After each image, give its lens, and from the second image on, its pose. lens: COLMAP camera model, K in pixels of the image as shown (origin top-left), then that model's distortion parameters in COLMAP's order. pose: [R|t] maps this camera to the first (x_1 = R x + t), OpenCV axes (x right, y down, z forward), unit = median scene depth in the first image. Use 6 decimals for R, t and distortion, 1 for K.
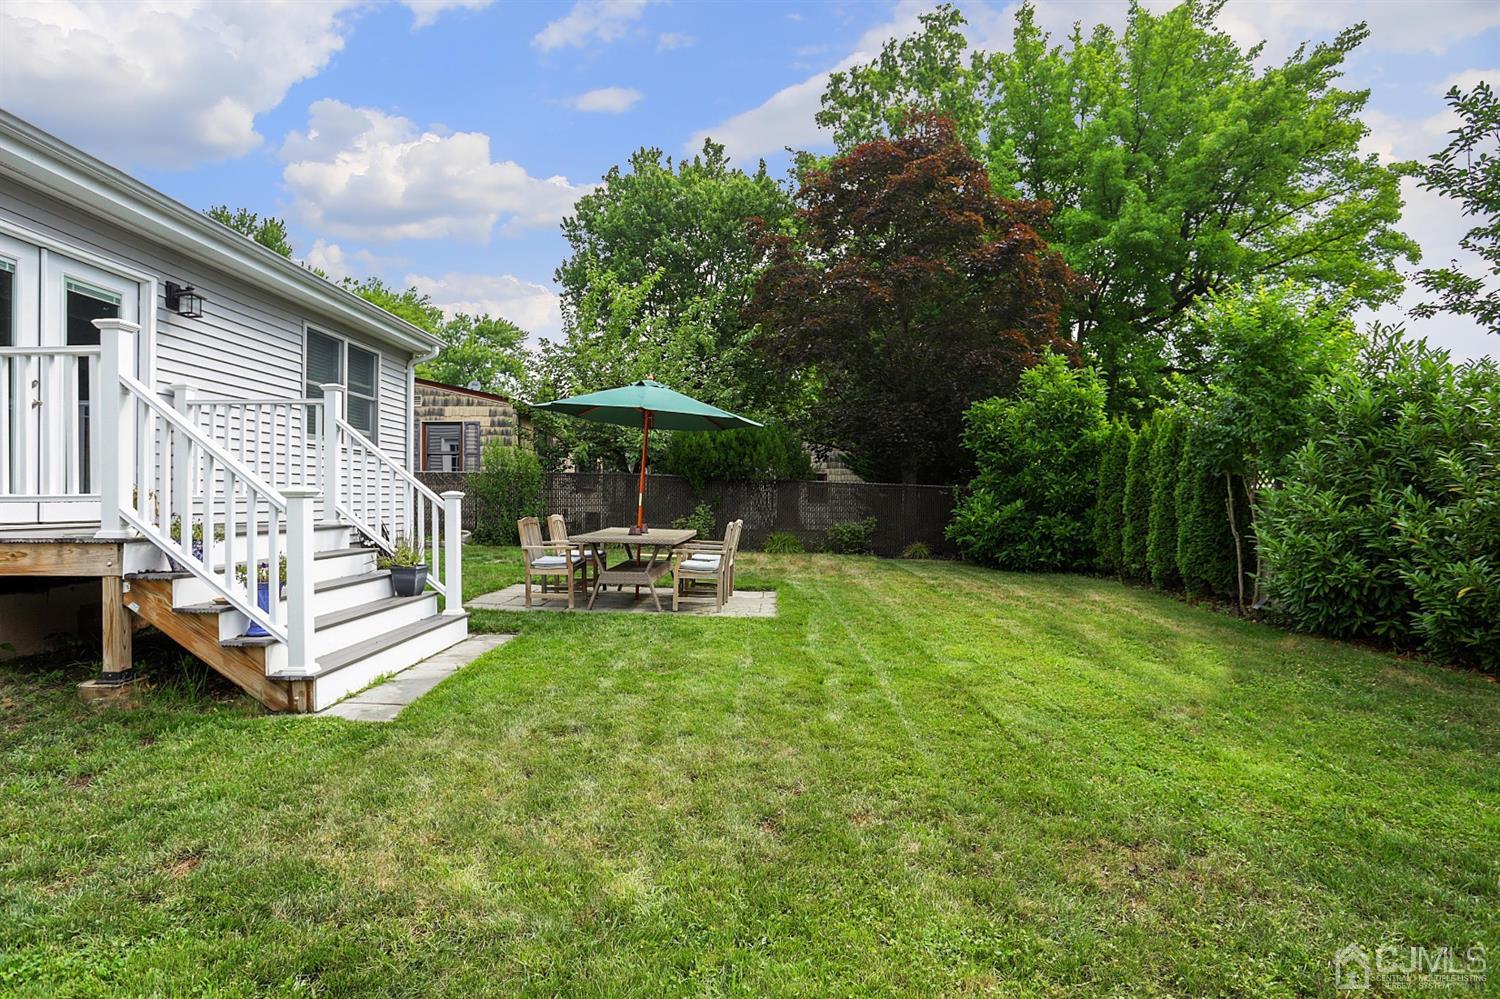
lens RADIAL K [[816.8, 0, 746.6], [0, 816.8, 500.1], [0, 0, 1]] dist [-0.038220, 0.017039]
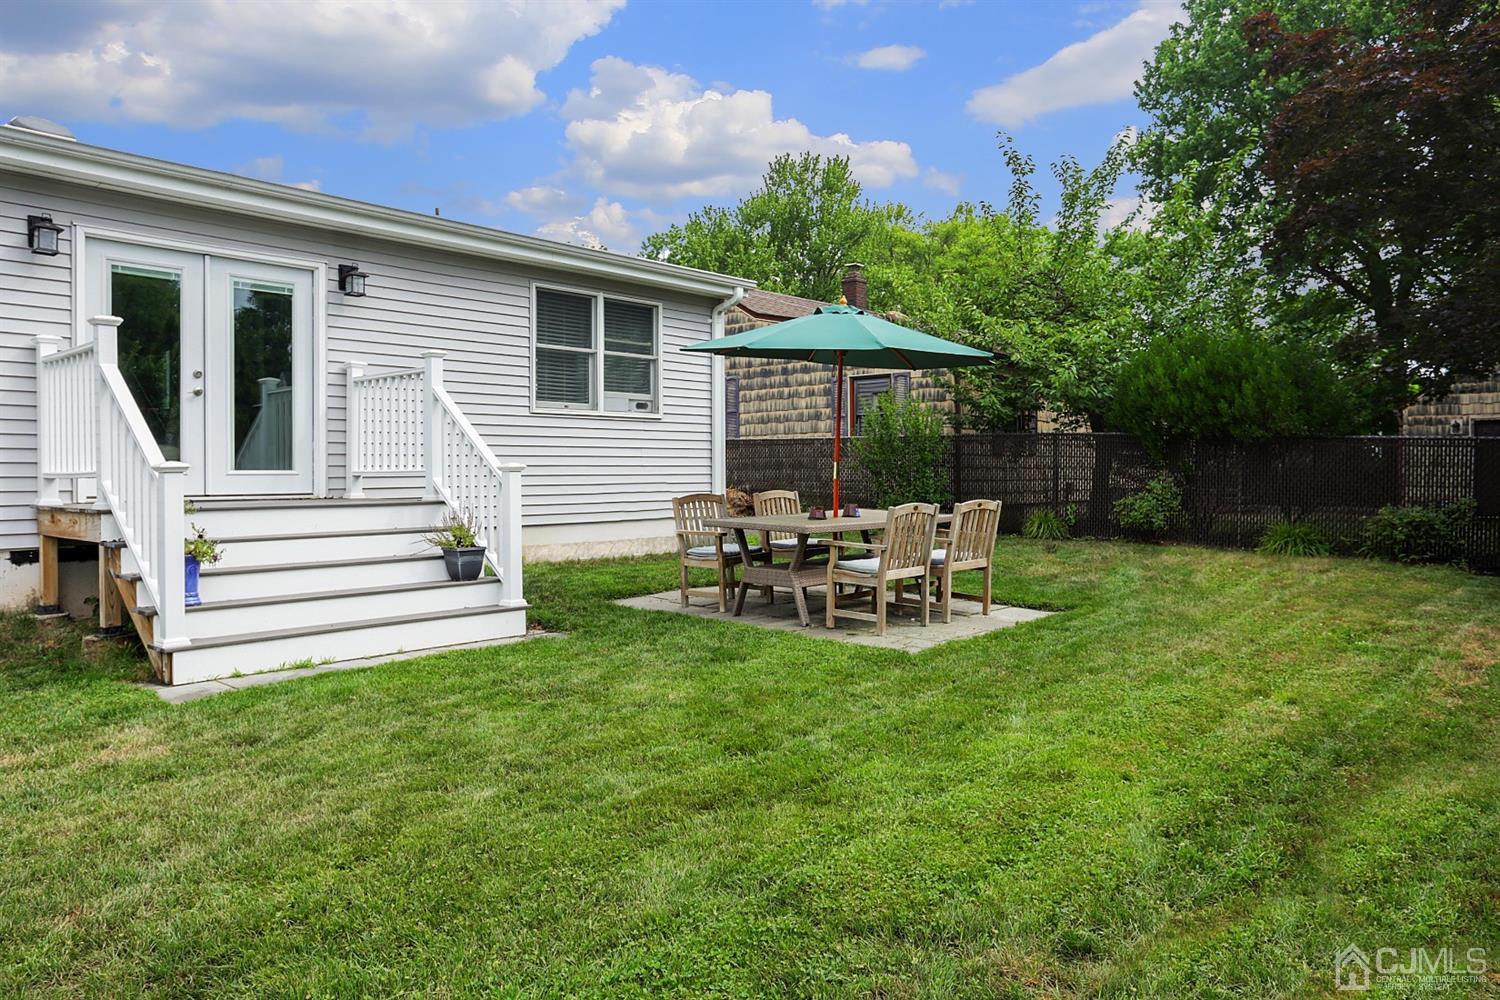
lens RADIAL K [[1038.2, 0, 748.9], [0, 1038.2, 497.4], [0, 0, 1]] dist [-0.032074, 0.011475]
pose [[0.746349, 0.013696, -0.665413, 0.417914], [0.004916, 0.999648, 0.026089, -0.001620], [0.665536, -0.022742, 0.746019, 0.252450]]
